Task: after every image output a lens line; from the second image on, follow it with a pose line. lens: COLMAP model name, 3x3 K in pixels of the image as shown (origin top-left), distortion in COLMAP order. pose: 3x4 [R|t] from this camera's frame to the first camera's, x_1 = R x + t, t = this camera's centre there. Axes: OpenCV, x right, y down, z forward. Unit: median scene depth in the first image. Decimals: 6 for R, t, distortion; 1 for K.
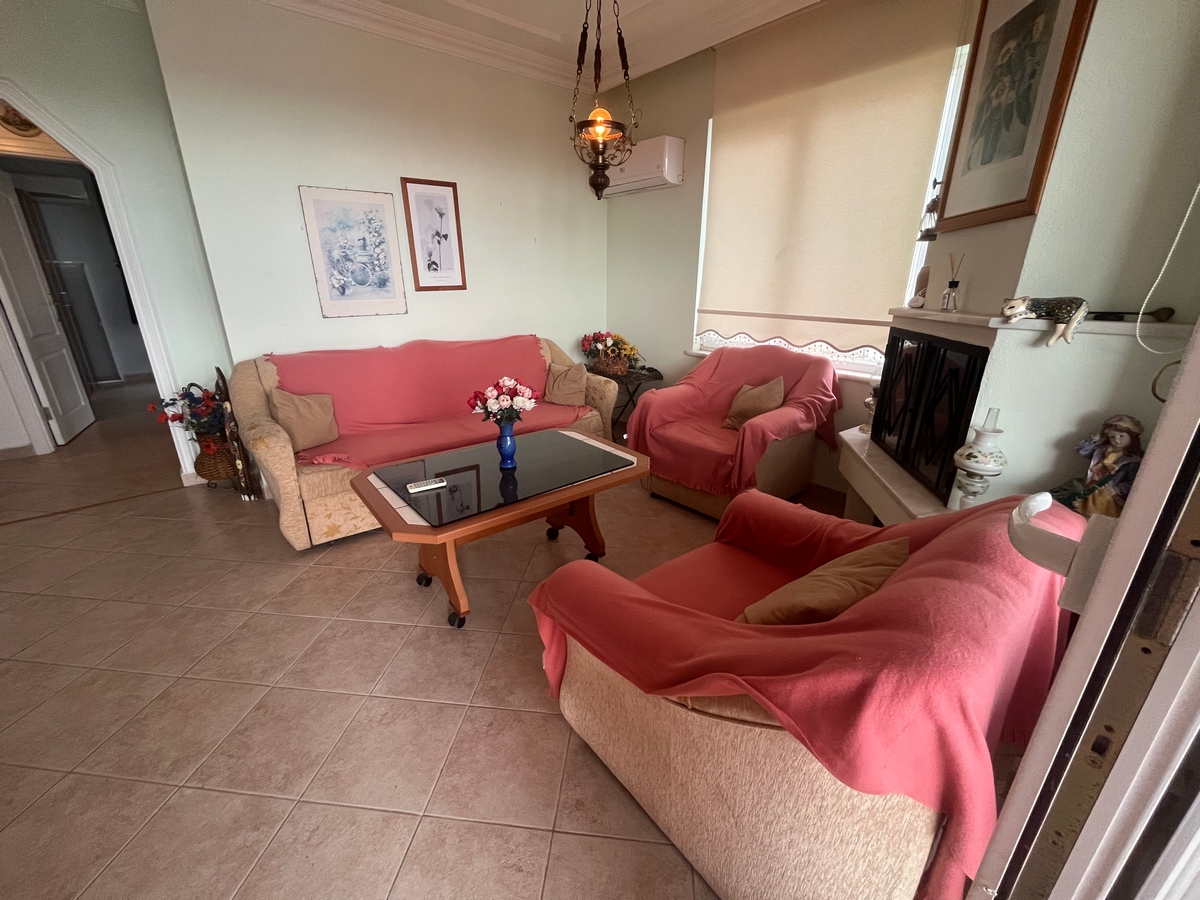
lens RADIAL K [[484.4, 0, 598.3], [0, 484.4, 450.9], [0, 0, 1]] dist [-0.002449, -0.000055]
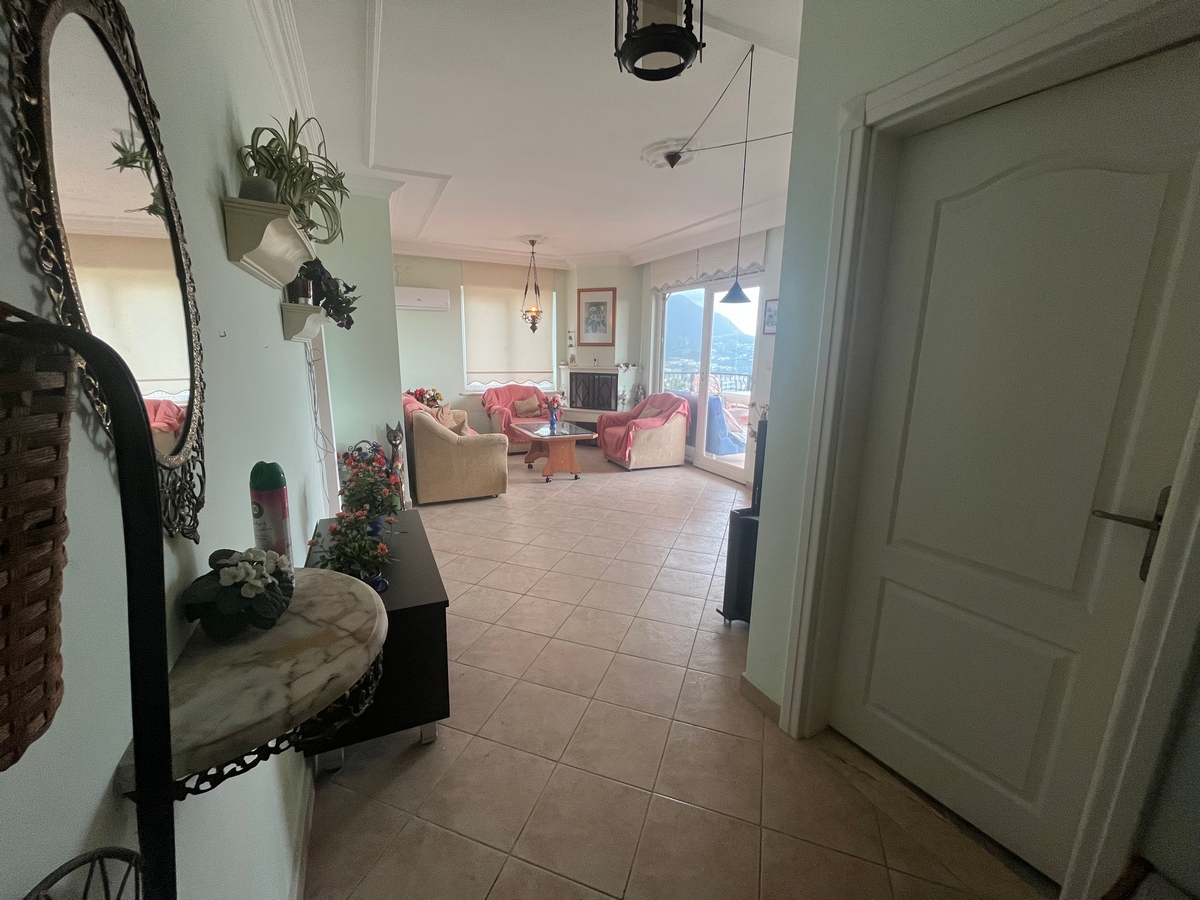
lens RADIAL K [[484.4, 0, 596.3], [0, 484.4, 452.2], [0, 0, 1]] dist [-0.002449, -0.000055]
pose [[0.246706, -0.204625, 0.947241, -2.114472], [0.311972, 0.942189, 0.122282, -0.074749], [-0.917502, 0.265345, 0.296281, 0.006712]]
